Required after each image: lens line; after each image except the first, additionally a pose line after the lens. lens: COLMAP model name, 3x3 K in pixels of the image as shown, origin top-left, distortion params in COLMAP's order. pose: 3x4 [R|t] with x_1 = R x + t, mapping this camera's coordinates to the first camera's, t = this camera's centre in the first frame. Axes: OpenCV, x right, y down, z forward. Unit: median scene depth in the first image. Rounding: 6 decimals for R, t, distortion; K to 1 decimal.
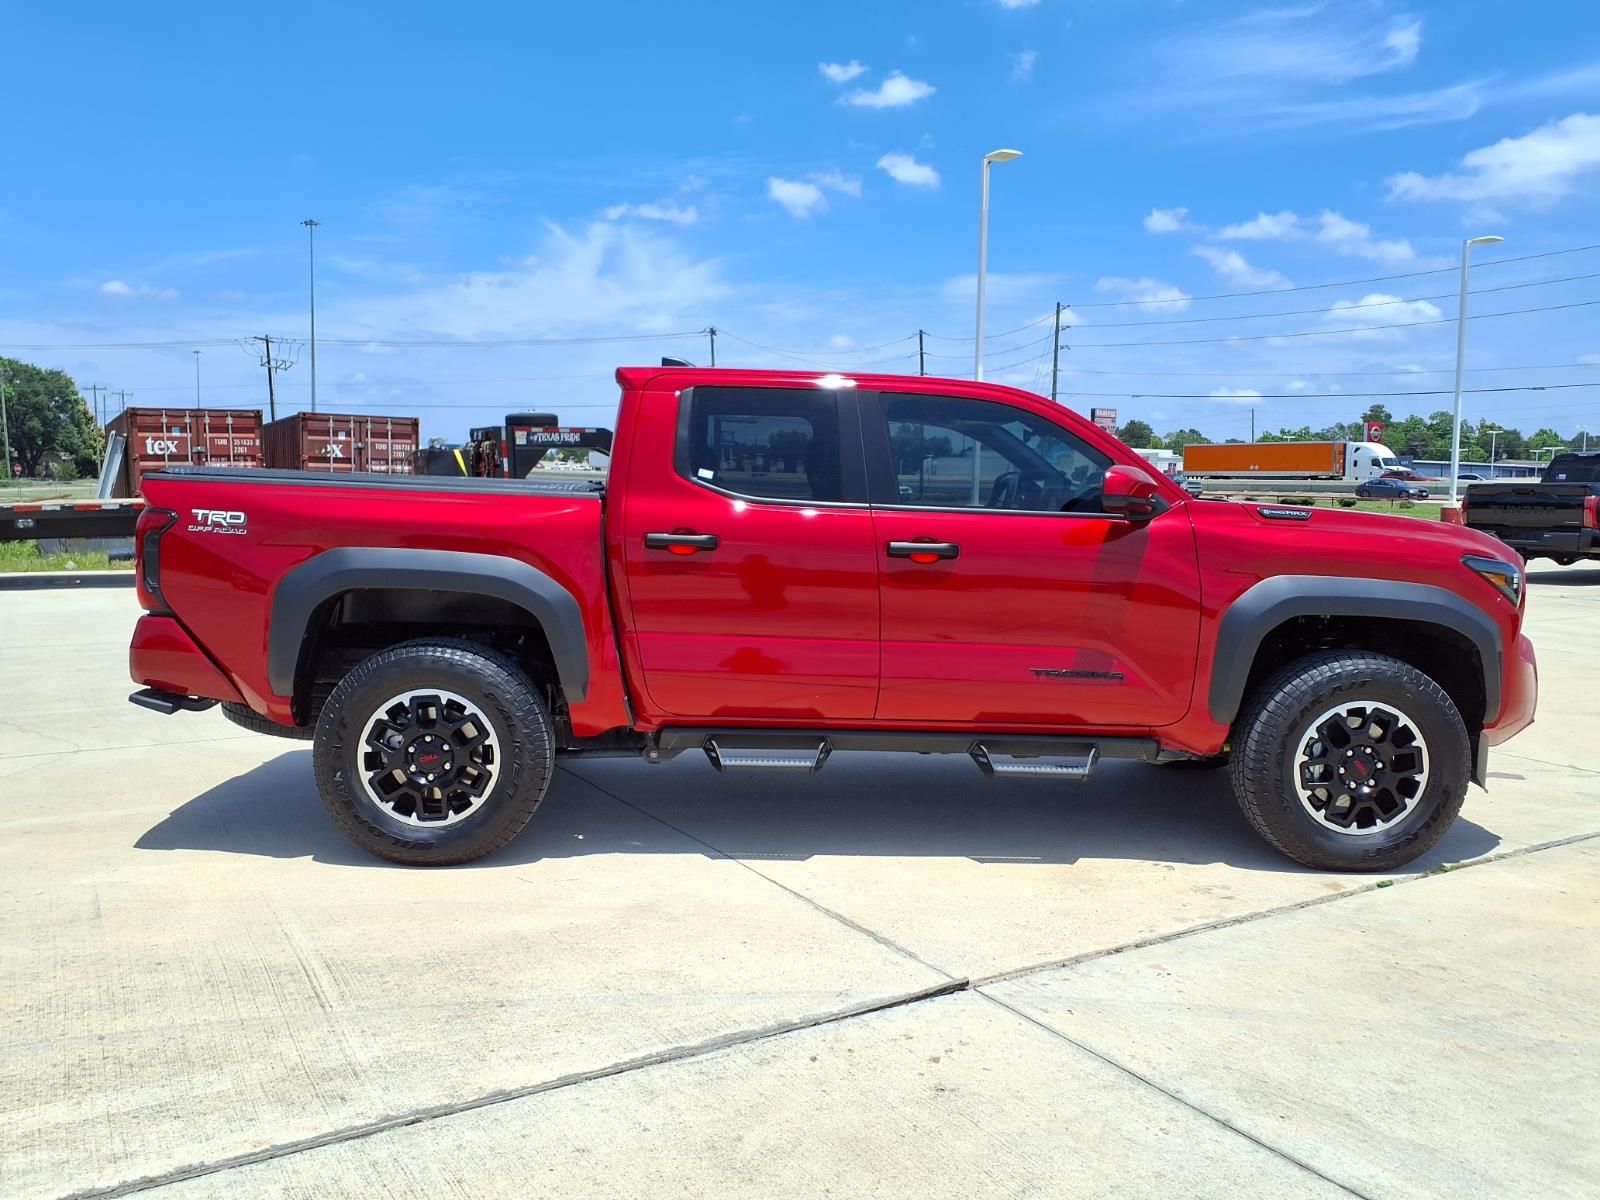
lens RADIAL K [[1258.9, 0, 827.8], [0, 1258.9, 617.2], [0, 0, 1]] dist [0.011035, -0.001397]
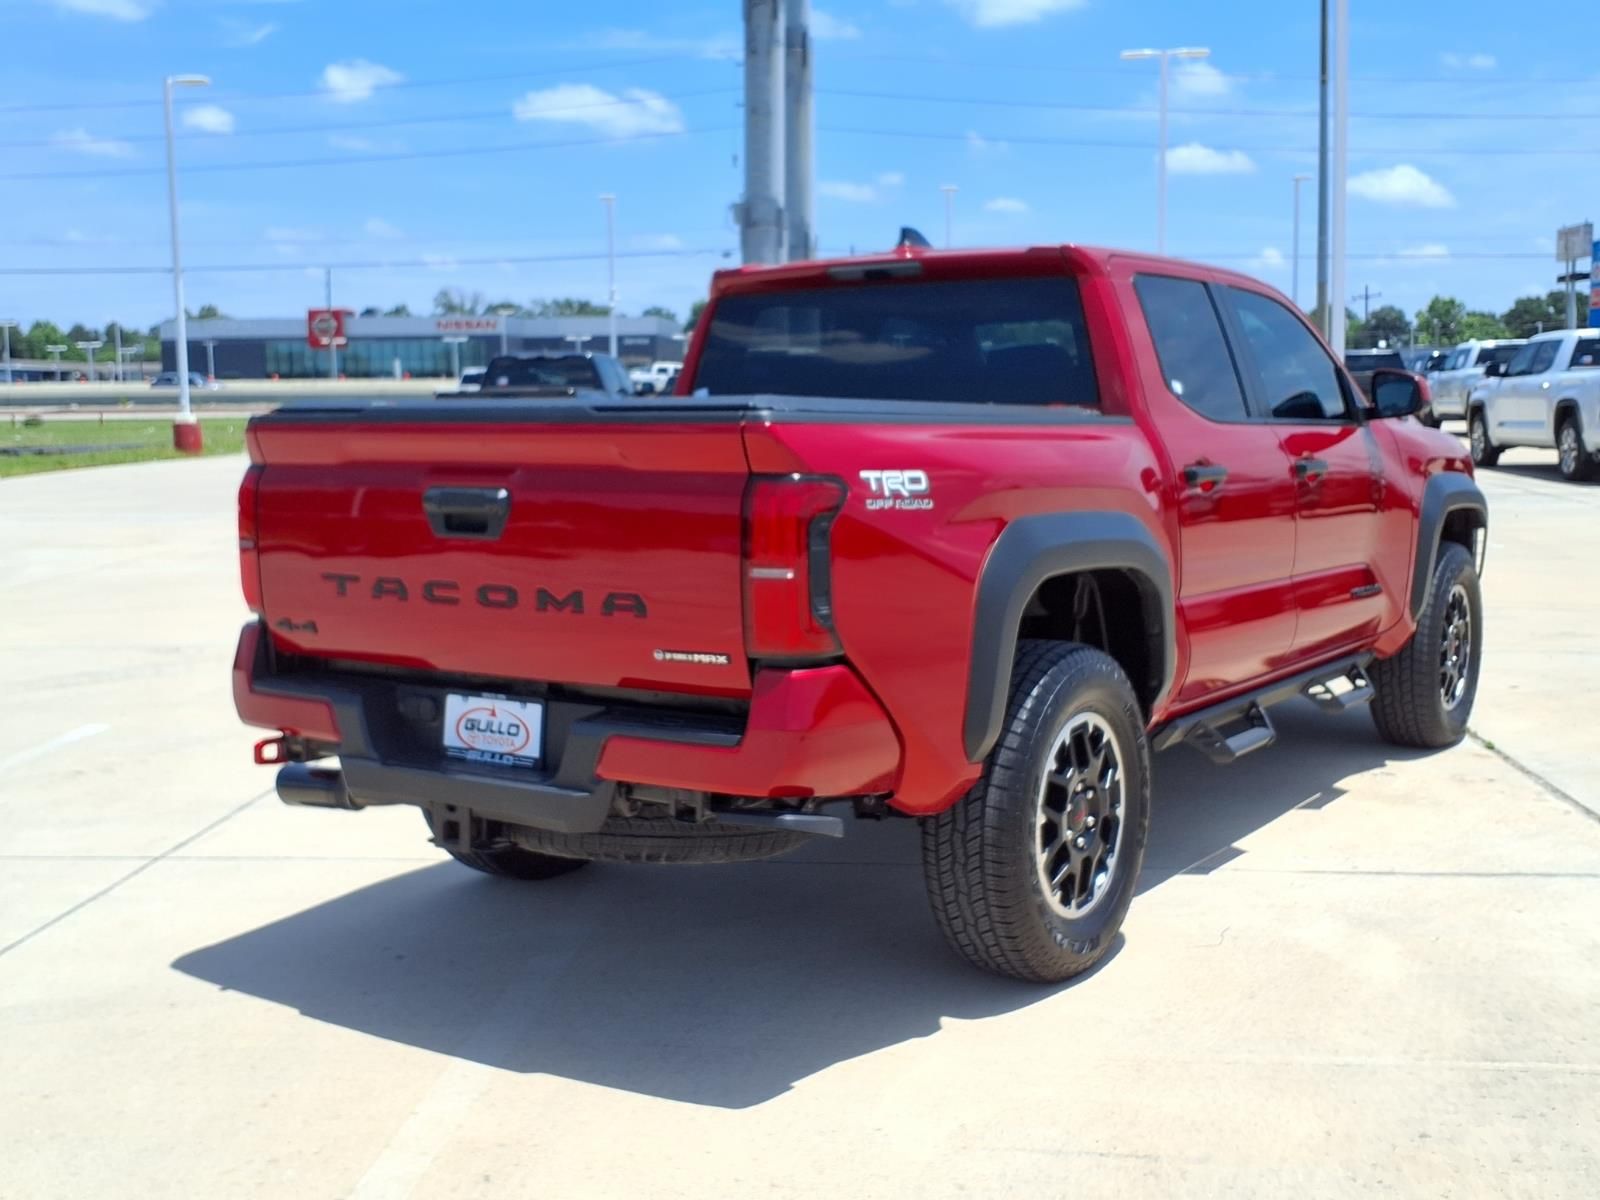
lens RADIAL K [[1680.2, 0, 820.2], [0, 1680.2, 594.8], [0, 0, 1]] dist [0.175531, -0.371565]
pose [[0.601243, -0.108612, 0.791650, -1.129910], [0.097965, 0.993265, 0.061871, -0.079075], [-0.793038, 0.040355, 0.607834, 0.551226]]
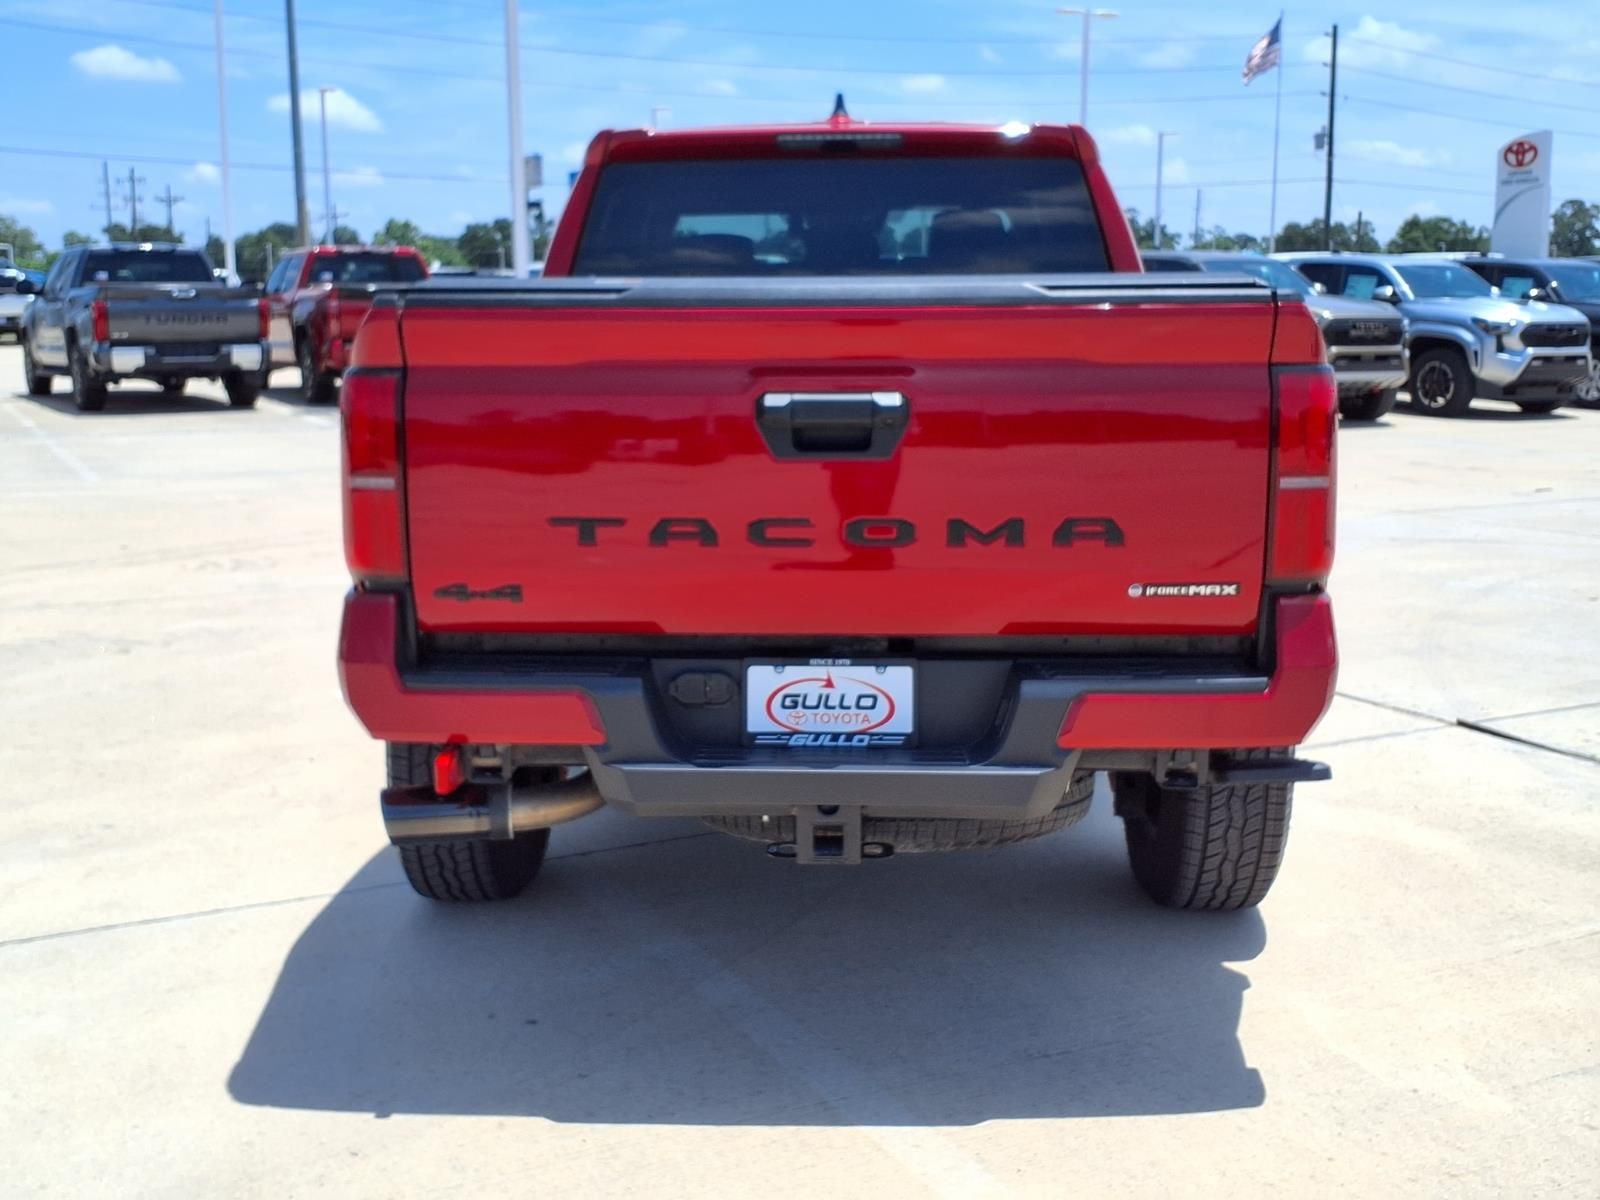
lens RADIAL K [[1680.2, 0, 820.2], [0, 1680.2, 594.8], [0, 0, 1]] dist [0.175531, -0.371565]
pose [[0.091630, -0.173643, 0.980537, -1.180025], [0.100426, 0.981270, 0.164388, -0.111576], [-0.990716, 0.083408, 0.107352, 0.949193]]
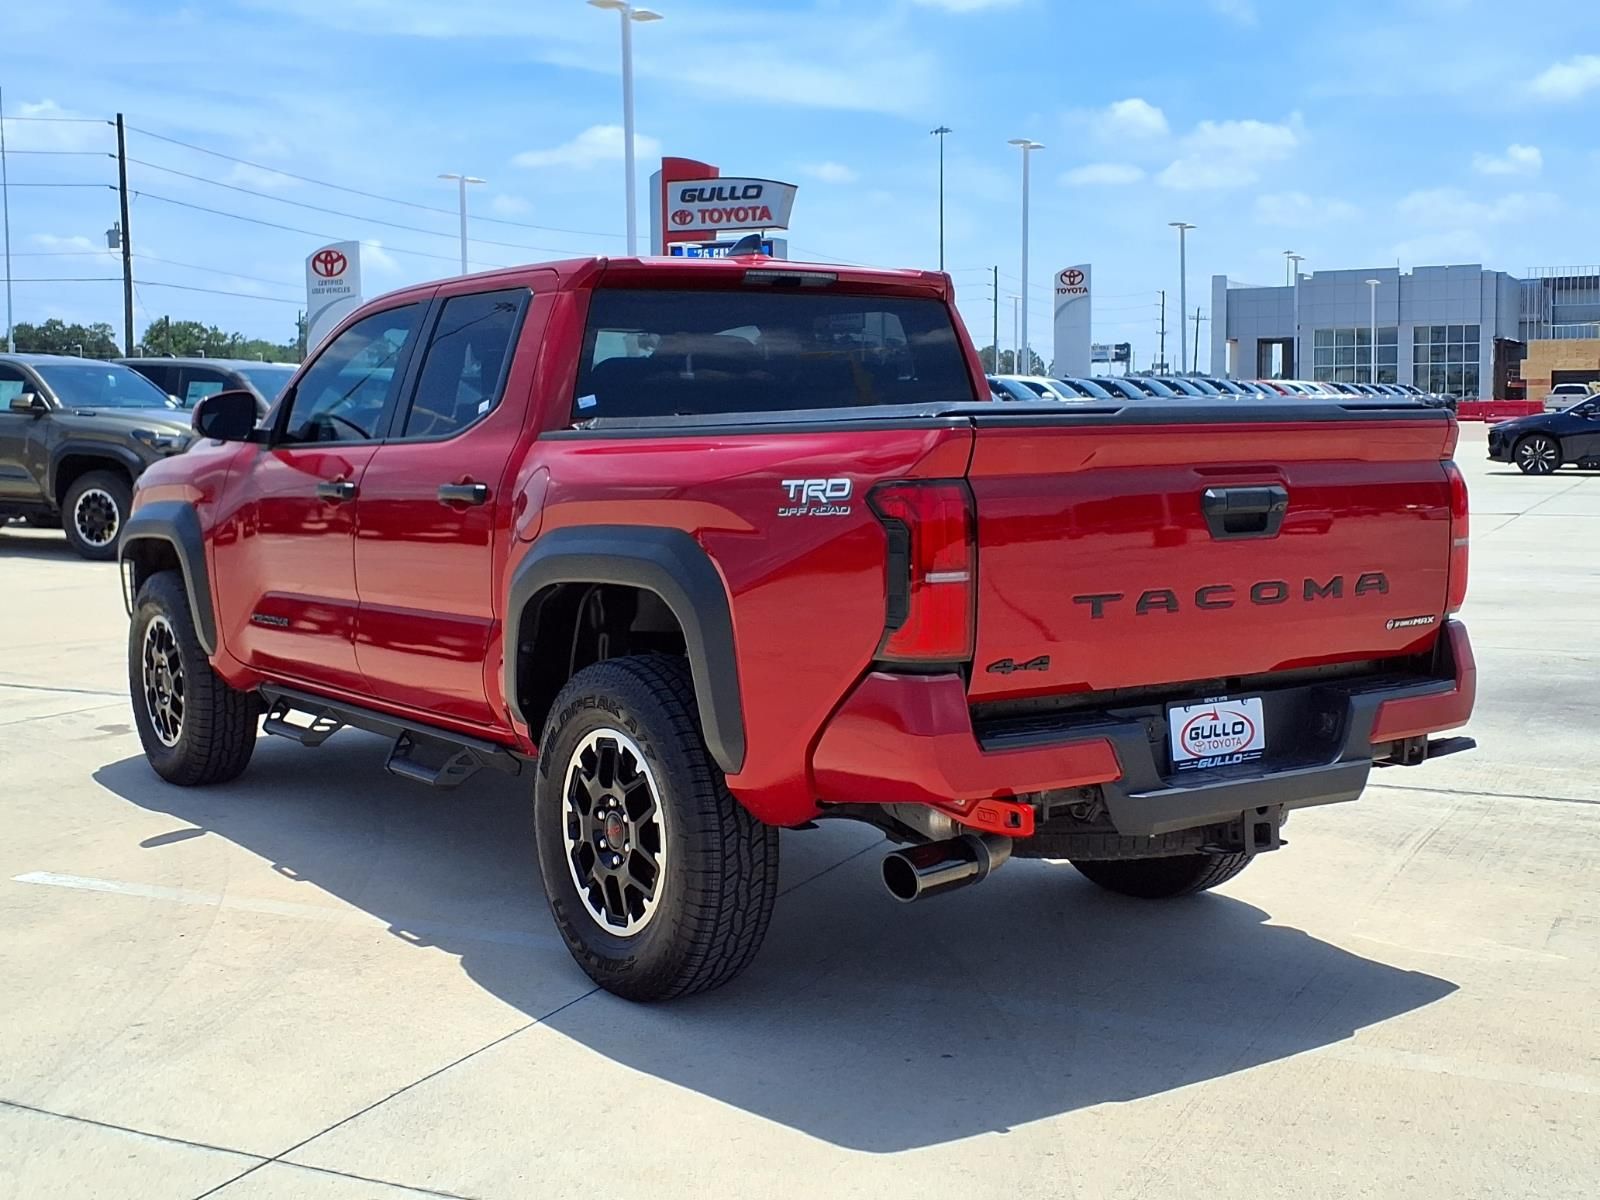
lens RADIAL K [[1778.3, 0, 800.0], [0, 1778.3, 600.0], [0, 0, 1]] dist [0.035227, 0.002692]
pose [[-0.504589, -0.099519, 0.857605, -1.184228], [0.079192, 0.983812, 0.160759, -0.160915], [-0.859720, 0.149033, -0.488539, 1.408972]]
